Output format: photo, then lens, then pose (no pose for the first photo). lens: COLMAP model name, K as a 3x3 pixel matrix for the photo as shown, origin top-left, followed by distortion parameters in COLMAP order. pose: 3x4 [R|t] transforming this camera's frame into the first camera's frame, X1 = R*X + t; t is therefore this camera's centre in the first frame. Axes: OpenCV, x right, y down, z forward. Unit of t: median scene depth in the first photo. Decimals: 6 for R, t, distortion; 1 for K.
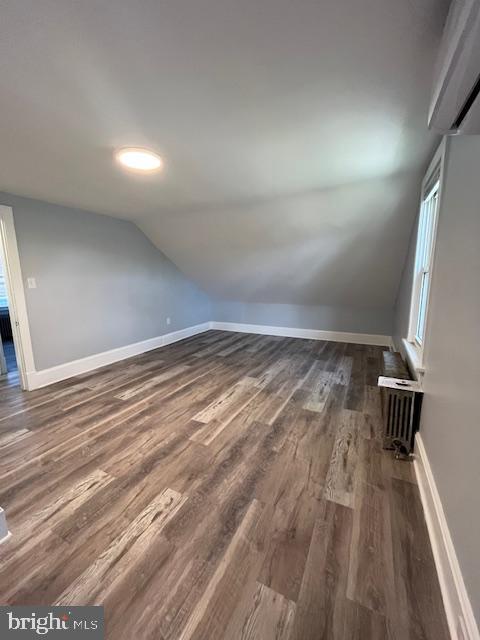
lens RADIAL K [[258.9, 0, 240.0], [0, 258.9, 320.0], [0, 0, 1]] dist [-0.001759, 0.000313]
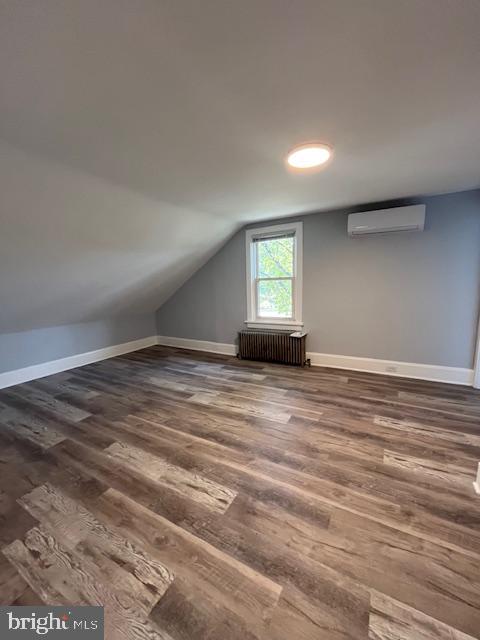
lens RADIAL K [[258.9, 0, 240.0], [0, 258.9, 320.0], [0, 0, 1]] dist [-0.001759, 0.000313]
pose [[0.042992, -0.134454, 0.989987, -0.976731], [0.187642, 0.974356, 0.124182, -0.142514], [-0.981296, 0.180424, 0.067118, 0.892066]]
